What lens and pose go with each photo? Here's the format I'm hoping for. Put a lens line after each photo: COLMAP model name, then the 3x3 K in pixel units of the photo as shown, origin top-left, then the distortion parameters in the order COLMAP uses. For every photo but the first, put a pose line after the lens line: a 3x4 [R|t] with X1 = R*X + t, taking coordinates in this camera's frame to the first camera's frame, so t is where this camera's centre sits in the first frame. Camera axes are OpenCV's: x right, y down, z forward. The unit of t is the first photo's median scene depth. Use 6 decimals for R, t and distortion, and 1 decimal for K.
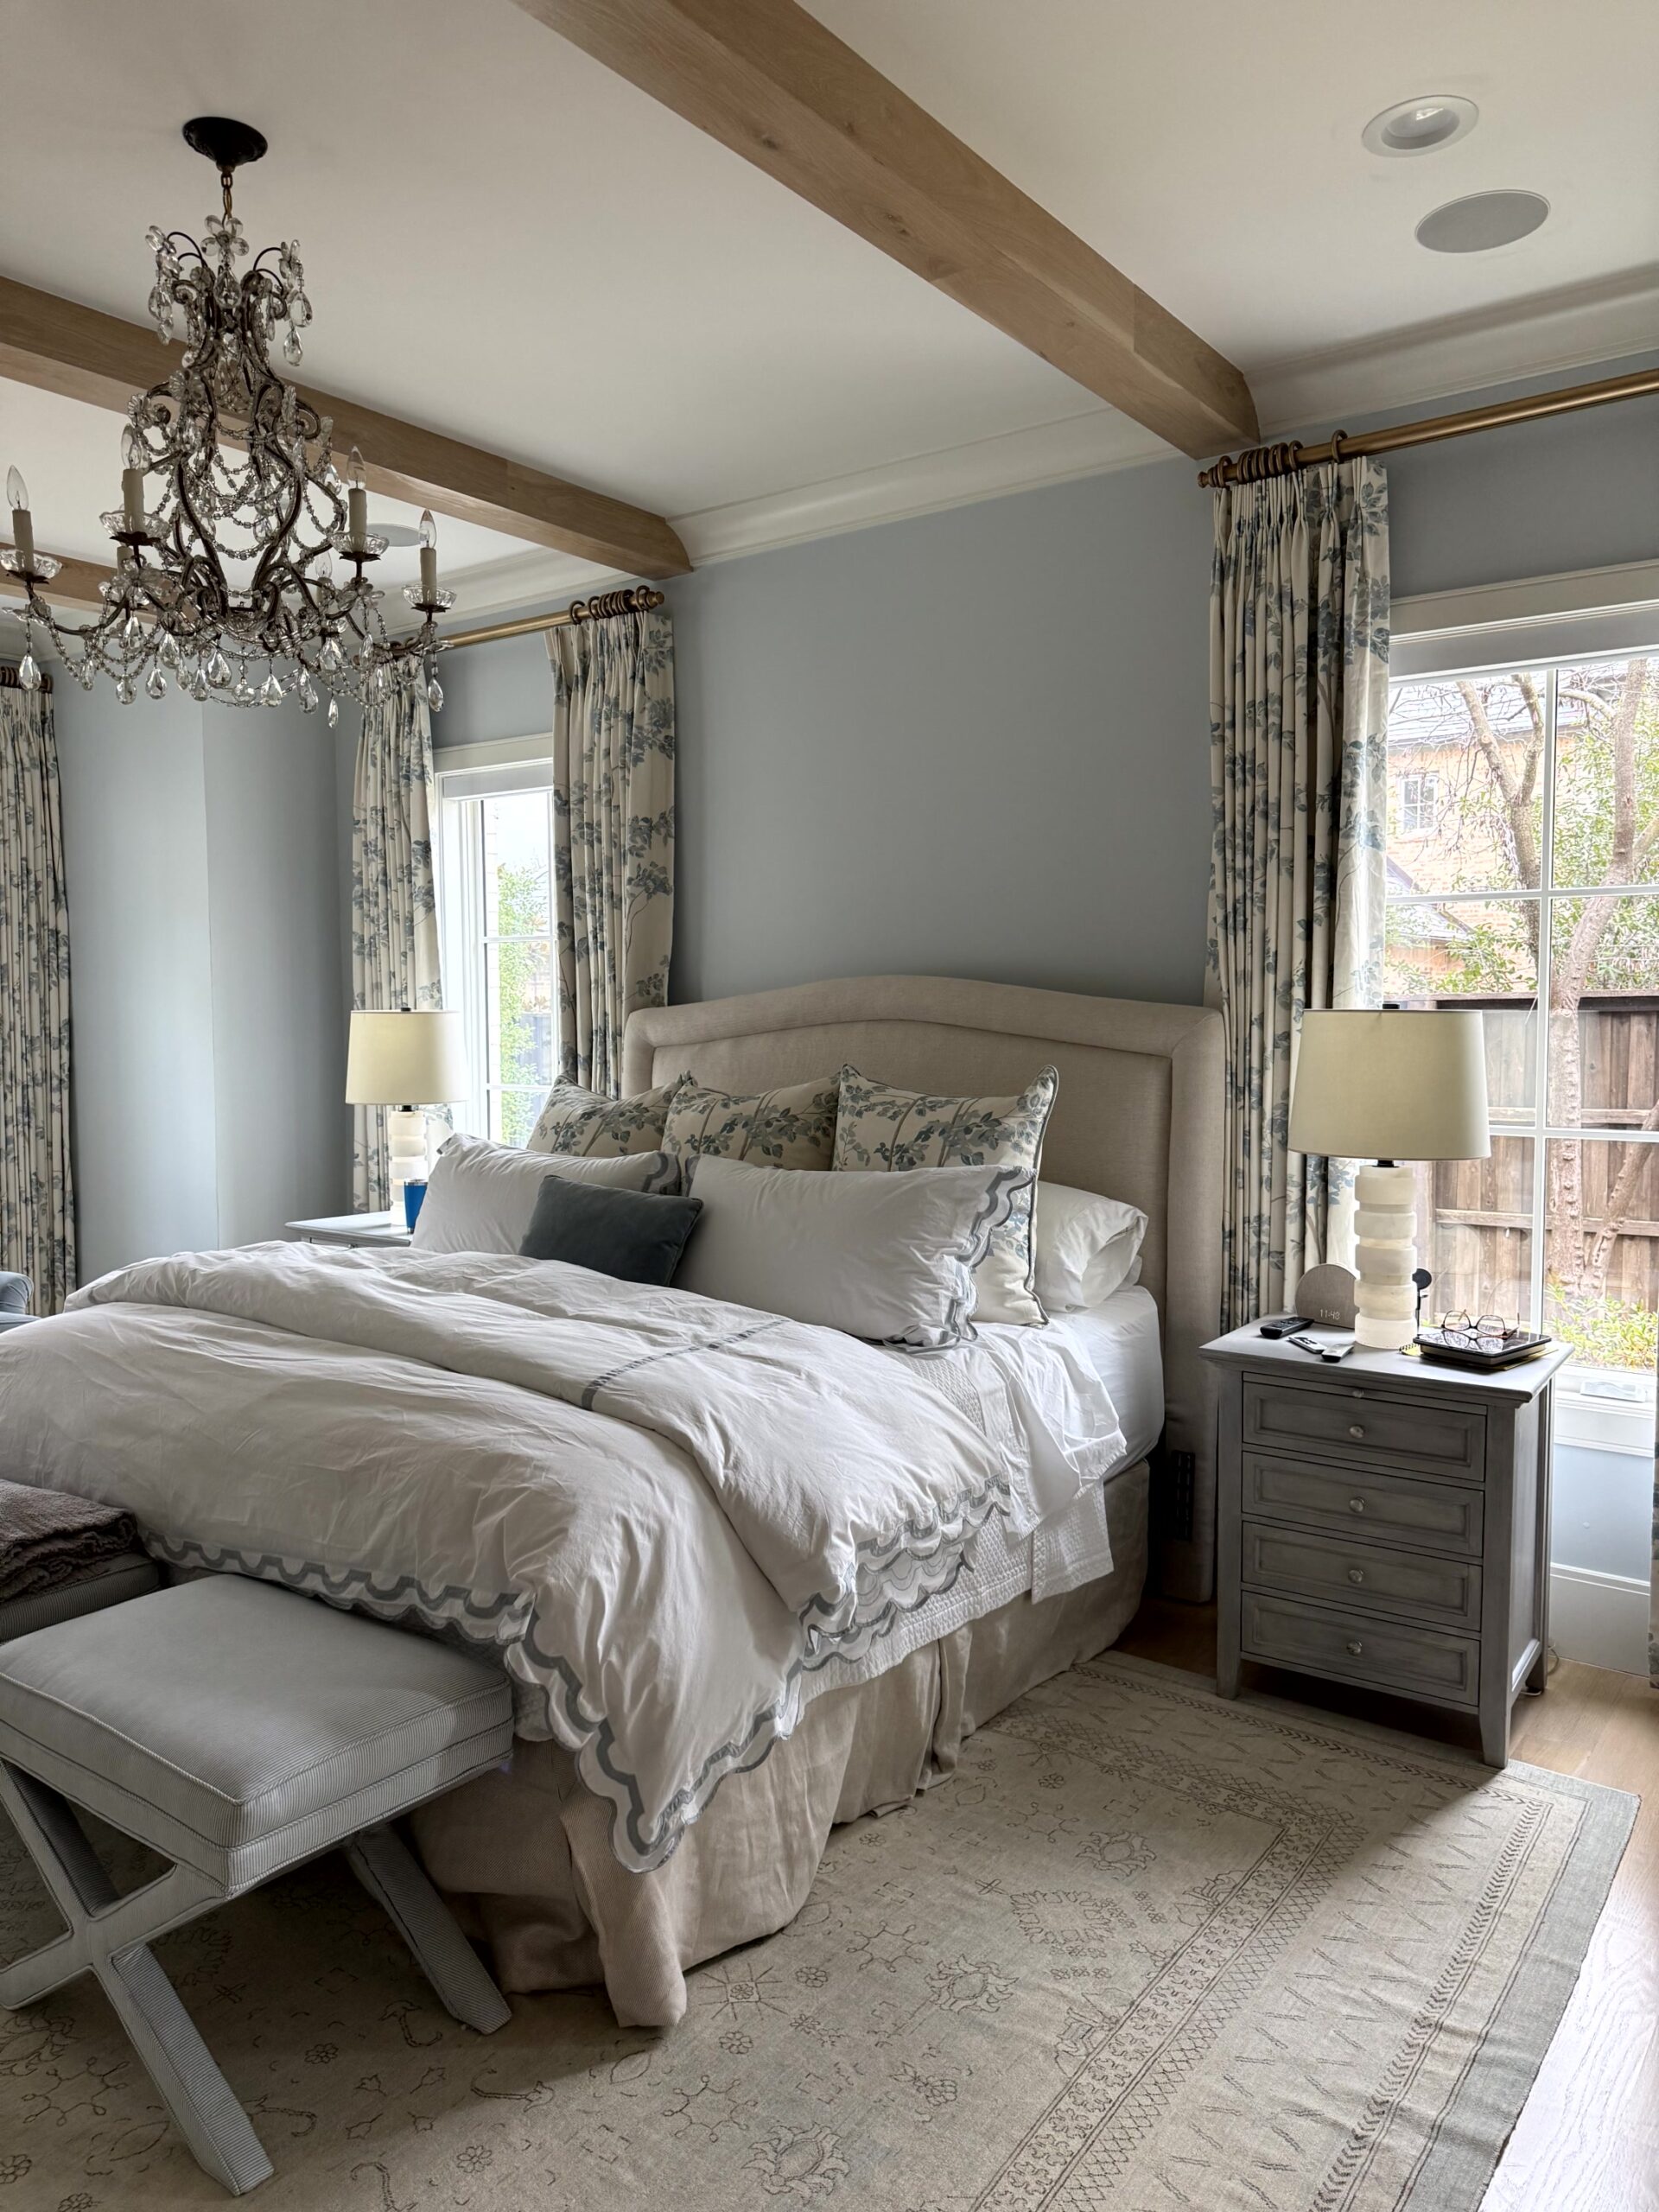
lens RADIAL K [[1524.7, 0, 813.6], [0, 1524.7, 1098.8], [0, 0, 1]] dist [0.048974, -0.074313]
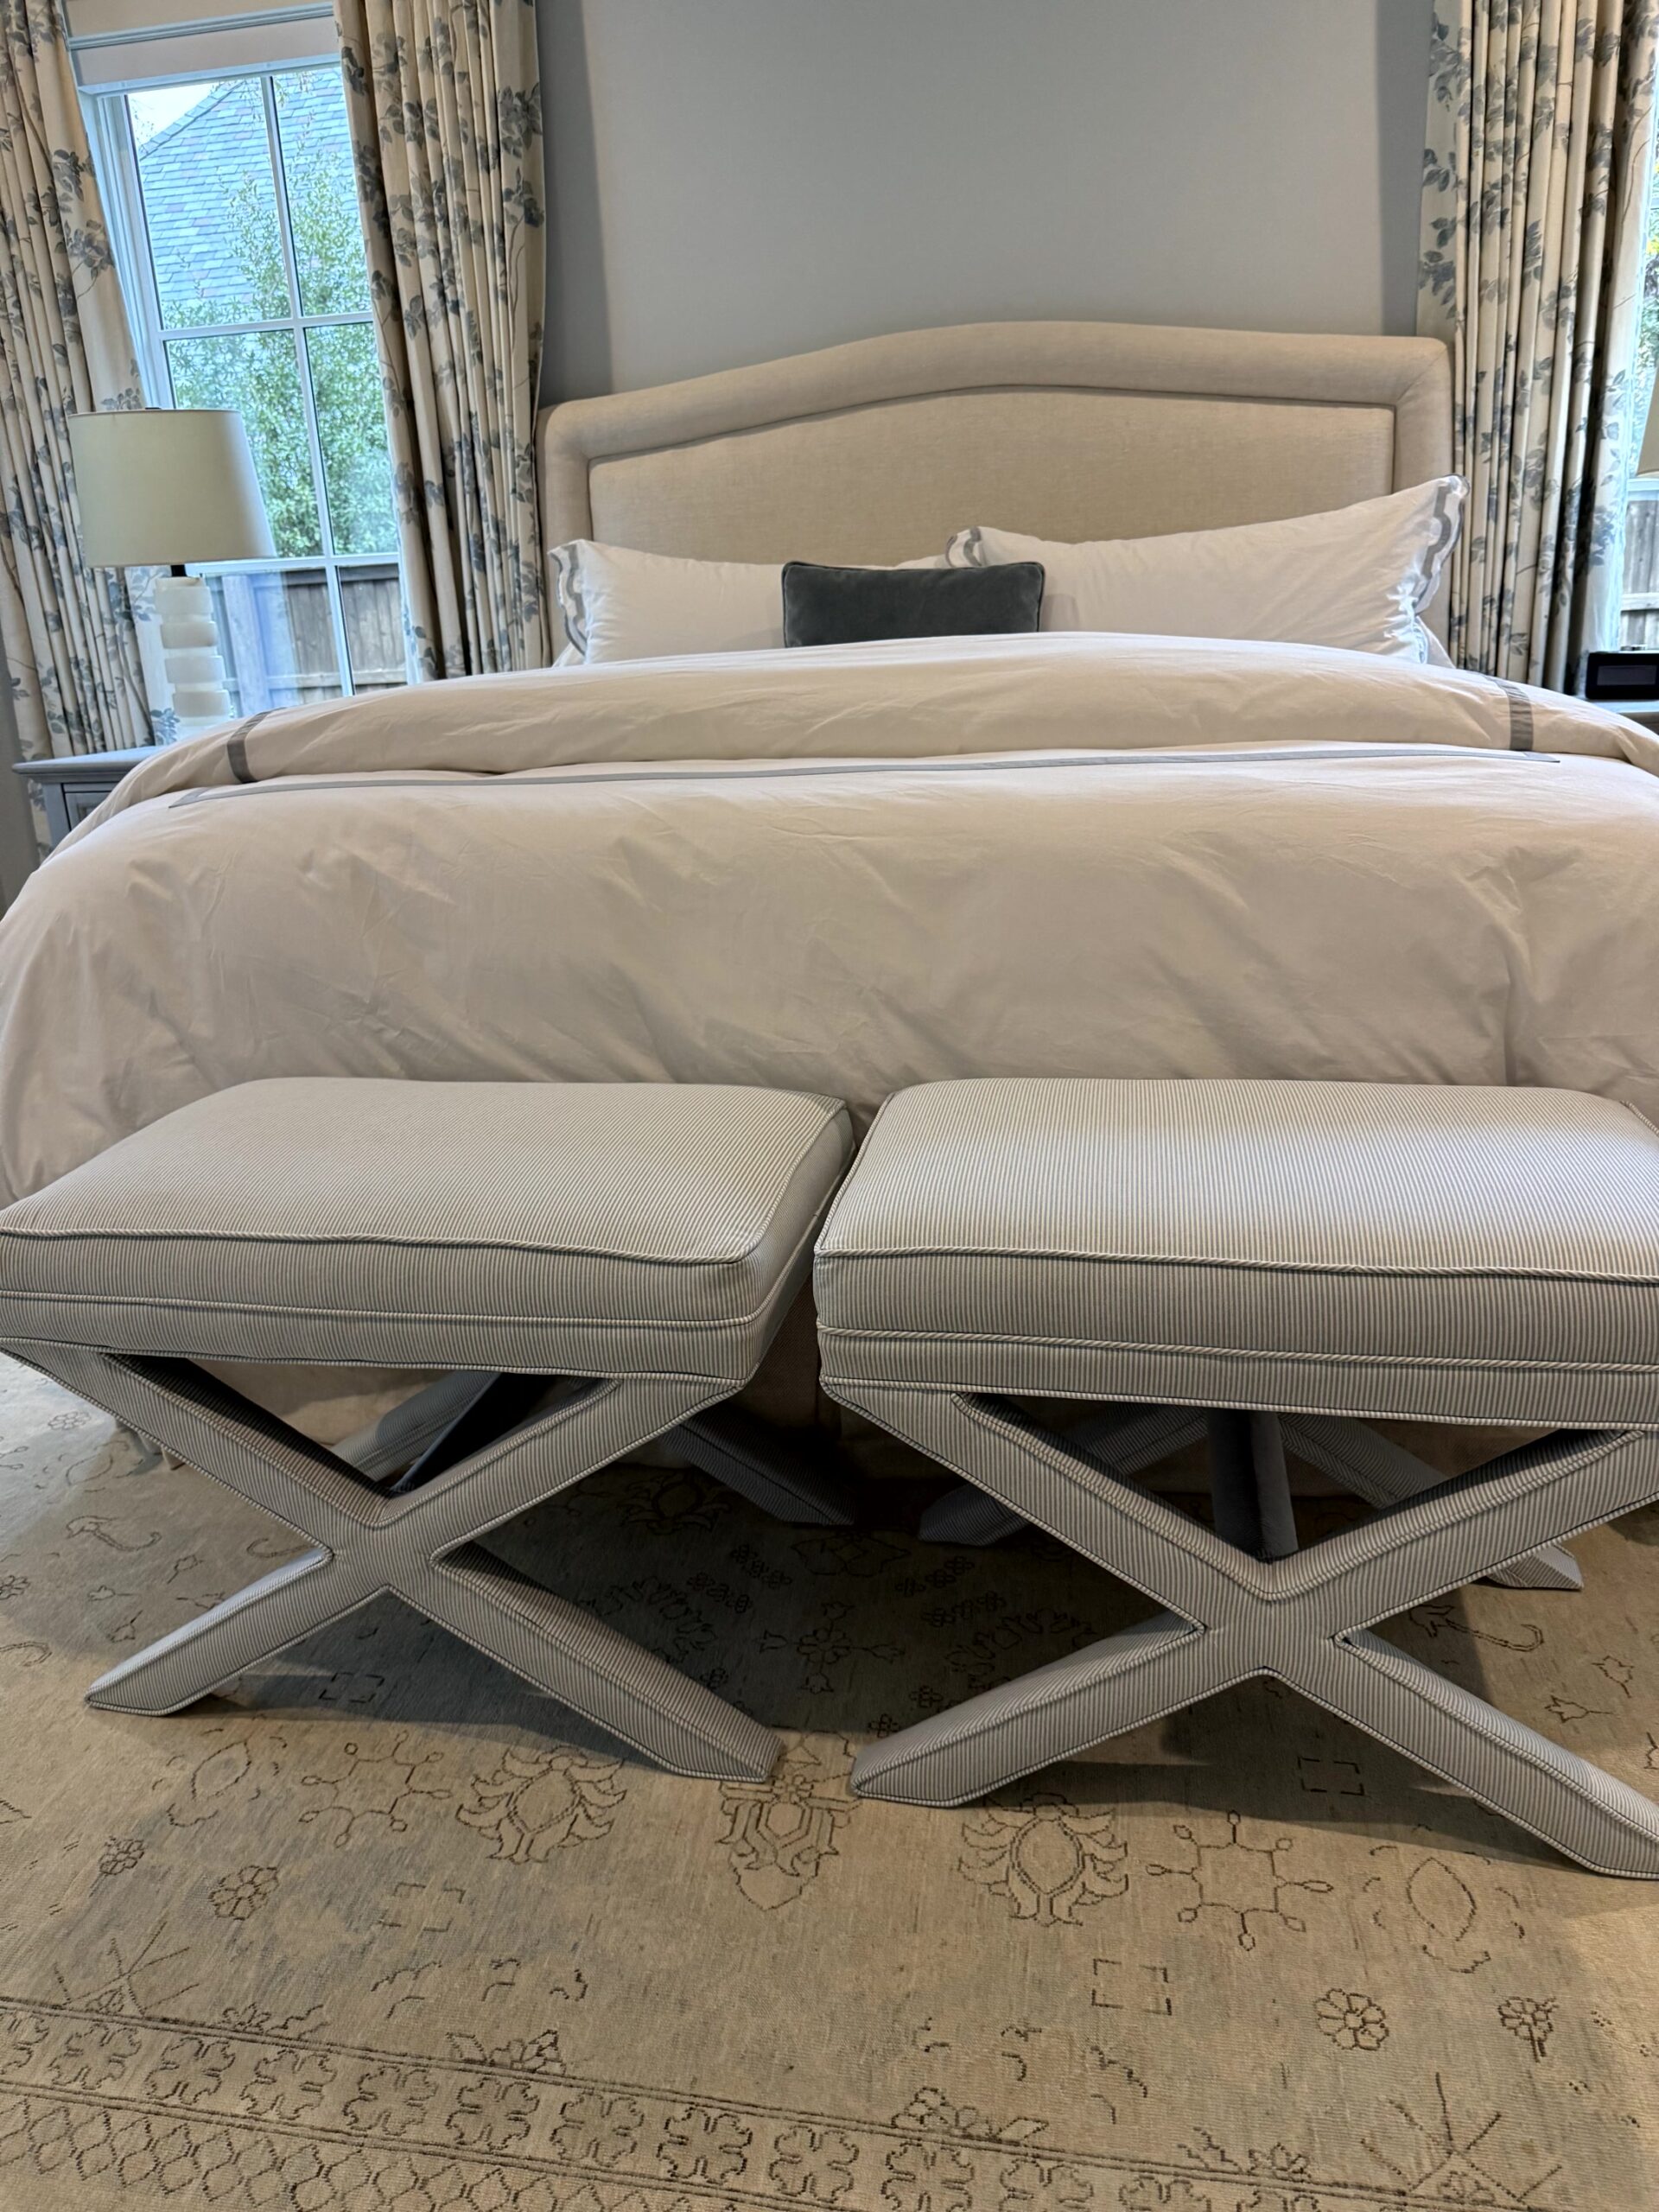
lens RADIAL K [[1524.7, 0, 813.6], [0, 1524.7, 1098.8], [0, 0, 1]] dist [0.048974, -0.074313]
pose [[0.902709, -0.169343, 0.395524, -0.324253], [0.068776, 0.964259, 0.255879, 0.075318], [-0.424719, -0.203782, 0.882092, 0.255954]]
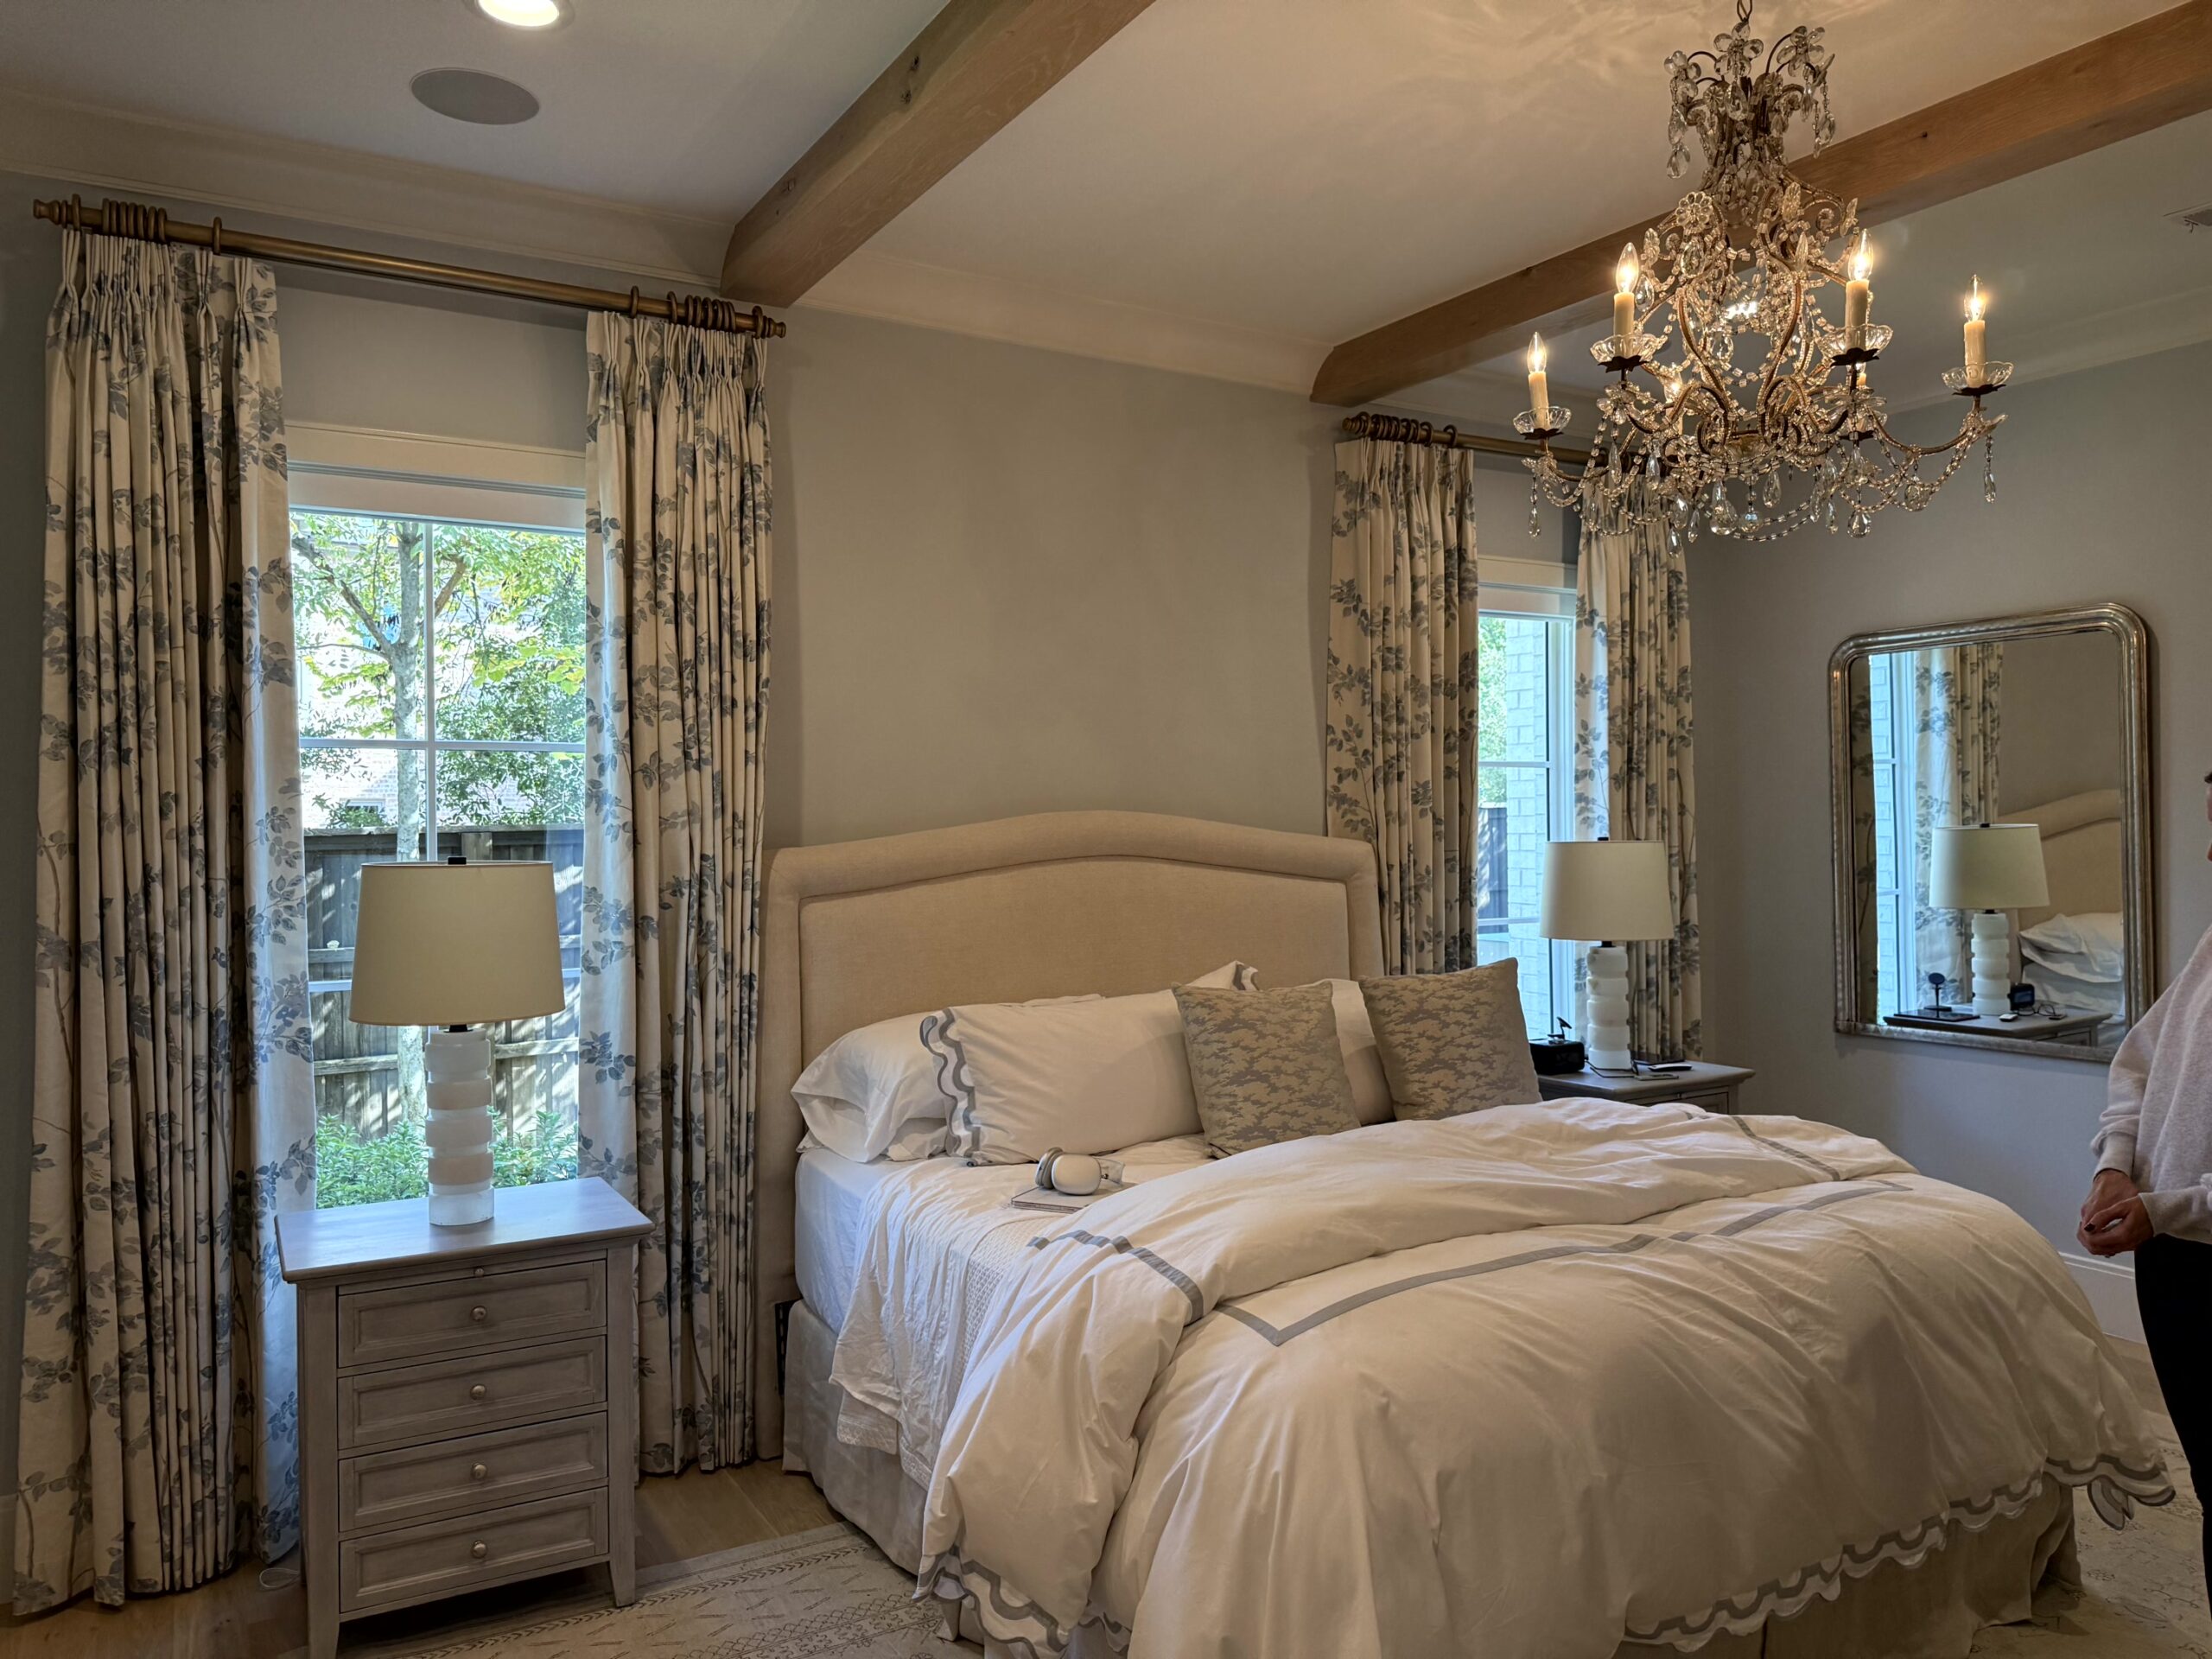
lens RADIAL K [[1524.7, 0, 1106.0], [0, 1524.7, 829.5], [0, 0, 1]] dist [0.048974, -0.074313]
pose [[0.376170, 0.004233, 0.926541, -0.739022], [0.071376, 0.996886, -0.033532, -0.030920], [-0.923797, 0.078746, 0.374696, 0.547077]]
